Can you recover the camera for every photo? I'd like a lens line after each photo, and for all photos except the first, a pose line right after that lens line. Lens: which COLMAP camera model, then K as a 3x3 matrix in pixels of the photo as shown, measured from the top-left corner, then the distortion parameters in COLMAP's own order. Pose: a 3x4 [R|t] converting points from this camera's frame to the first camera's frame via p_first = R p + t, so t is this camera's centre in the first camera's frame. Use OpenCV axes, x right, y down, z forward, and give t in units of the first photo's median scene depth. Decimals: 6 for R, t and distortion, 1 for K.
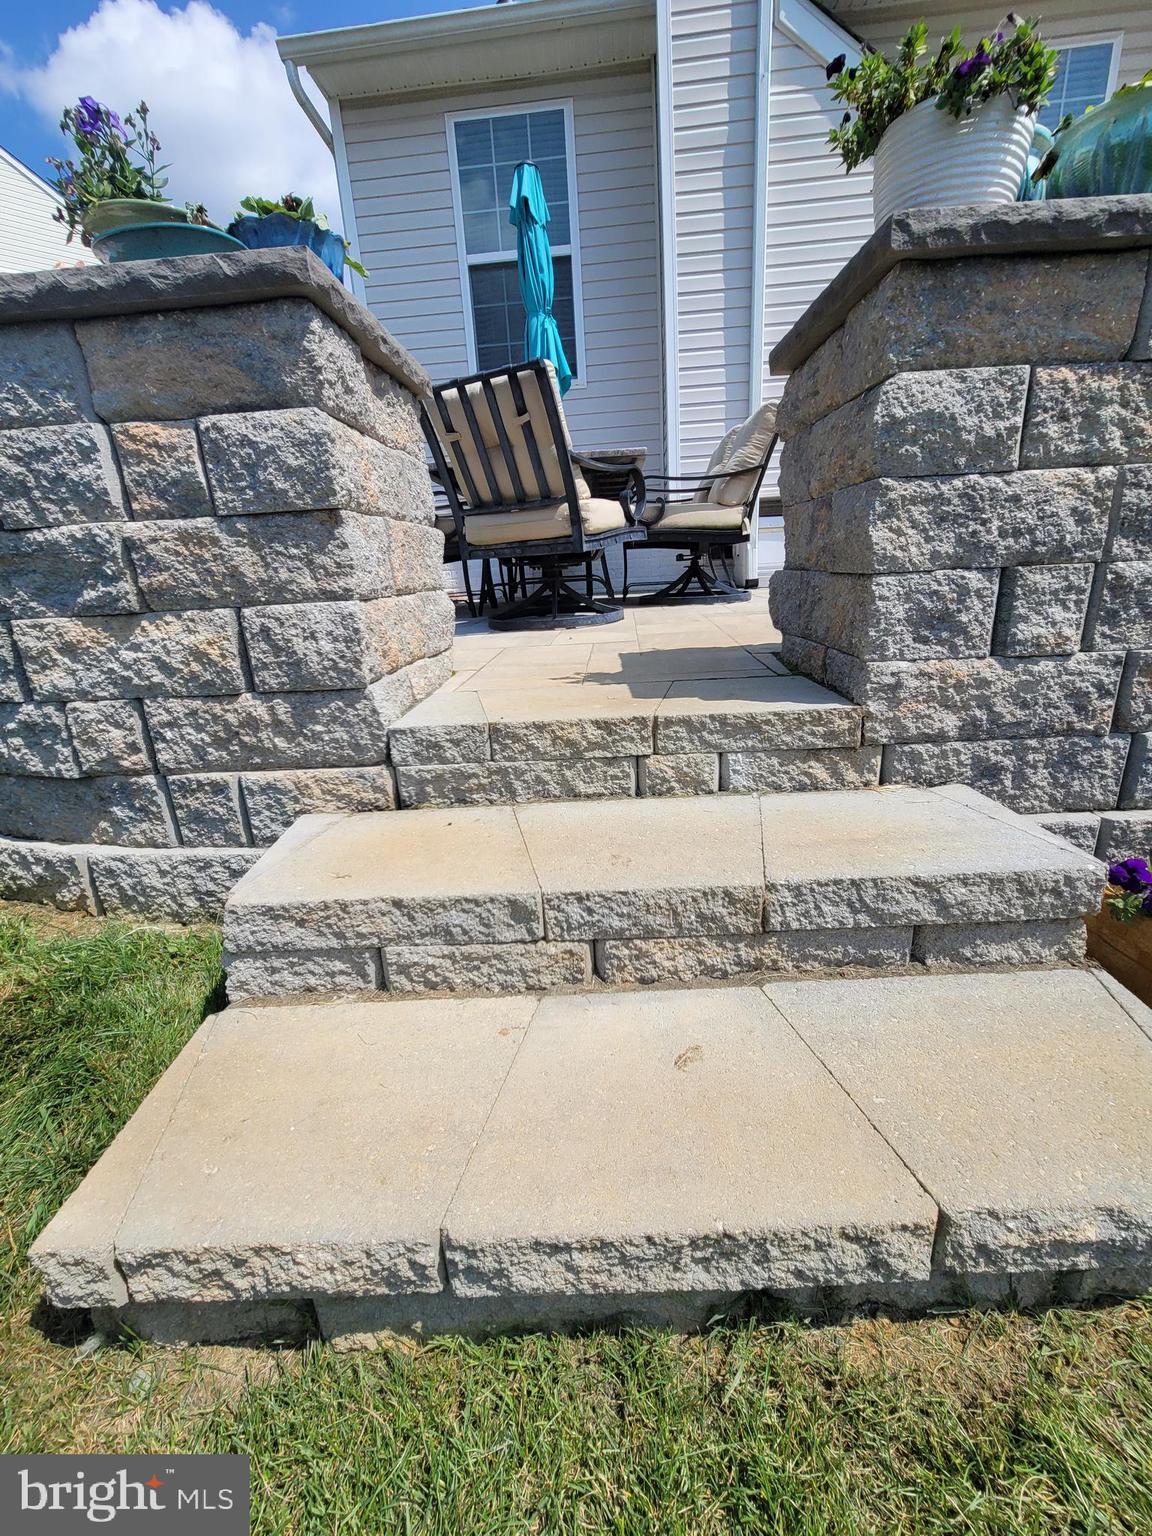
lens RADIAL K [[618.9, 0, 582.4], [0, 618.9, 764.8], [0, 0, 1]] dist [-0.002327, -0.000340]
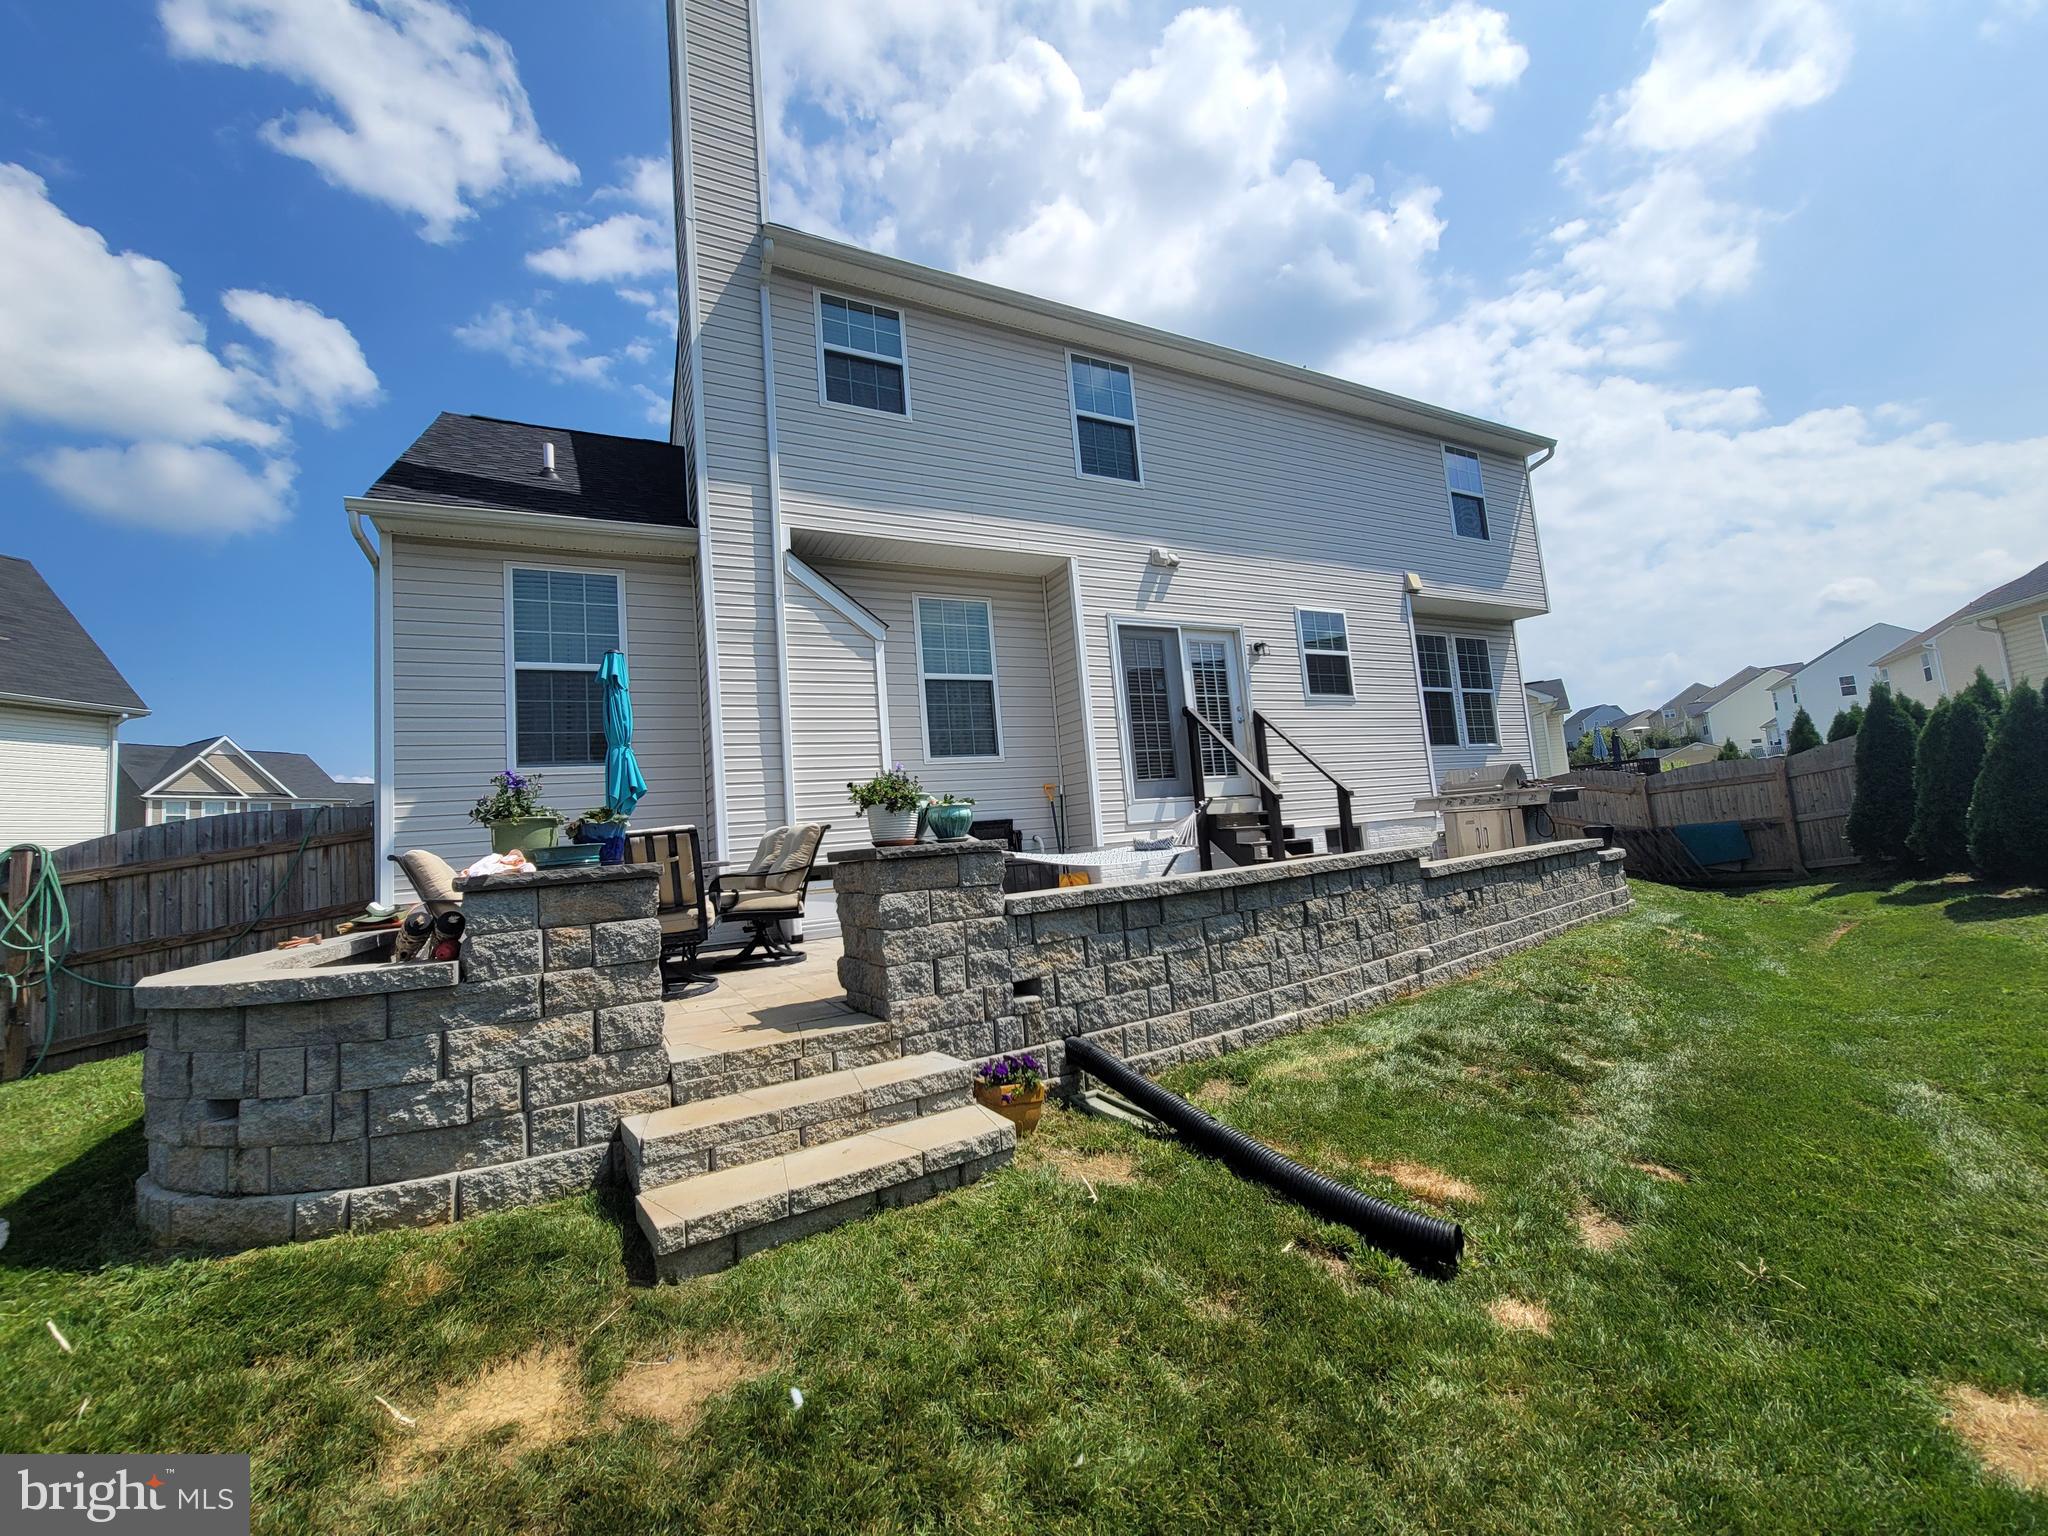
lens RADIAL K [[825.2, 0, 1020.7], [0, 825.2, 752.3], [0, 0, 1]] dist [-0.002327, -0.000340]
pose [[0.844907, 0.050466, 0.532528, -0.847896], [0.194015, 0.898836, -0.393003, 0.312224], [-0.498489, 0.435369, 0.749642, -2.044492]]
